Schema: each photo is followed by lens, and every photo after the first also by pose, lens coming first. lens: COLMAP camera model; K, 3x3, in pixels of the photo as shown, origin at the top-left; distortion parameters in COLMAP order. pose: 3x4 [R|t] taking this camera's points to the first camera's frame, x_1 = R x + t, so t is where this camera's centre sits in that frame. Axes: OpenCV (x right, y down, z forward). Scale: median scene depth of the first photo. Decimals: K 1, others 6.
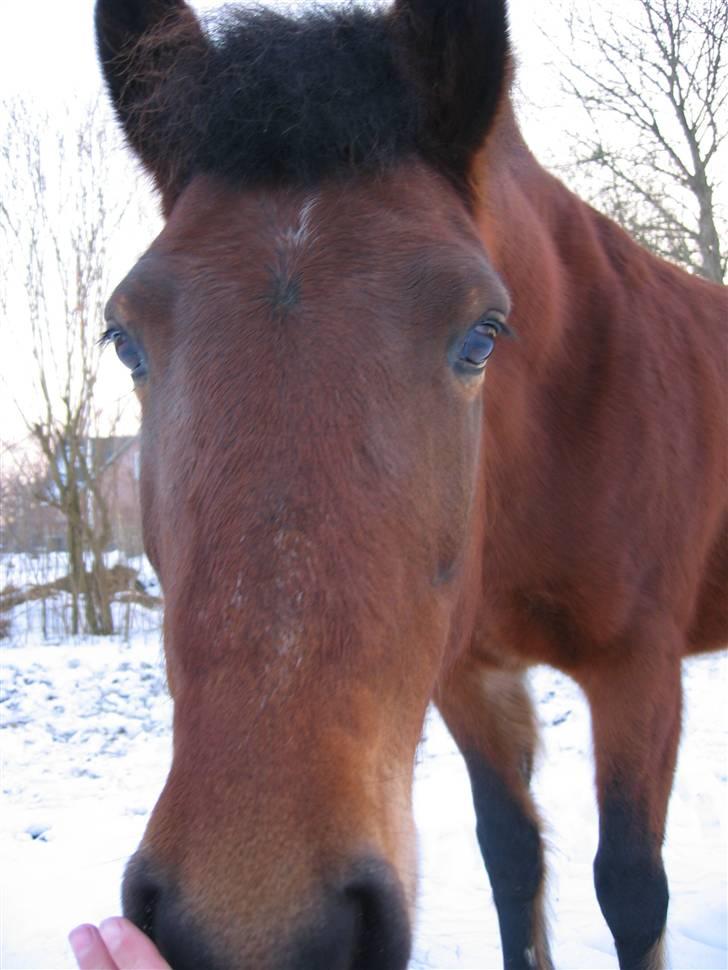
lens RADIAL K [[1180.9, 0, 364.0], [0, 1180.9, 485.0], [0, 0, 1]] dist [-0.071597, 0.145553]
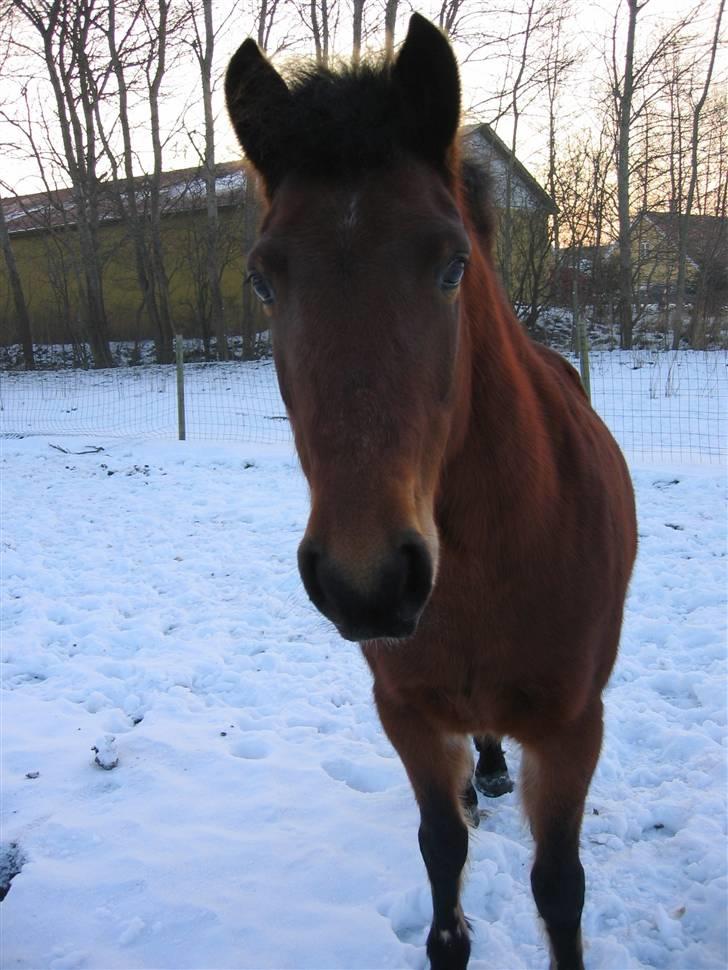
lens RADIAL K [[2036.2, 0, 364.0], [0, 2036.2, 485.0], [0, 0, 1]] dist [-0.022586, -0.042521]
pose [[0.996624, -0.073350, -0.036878, 0.053418], [0.077996, 0.986147, 0.146393, -0.288047], [0.025629, -0.148775, 0.988539, -2.329035]]
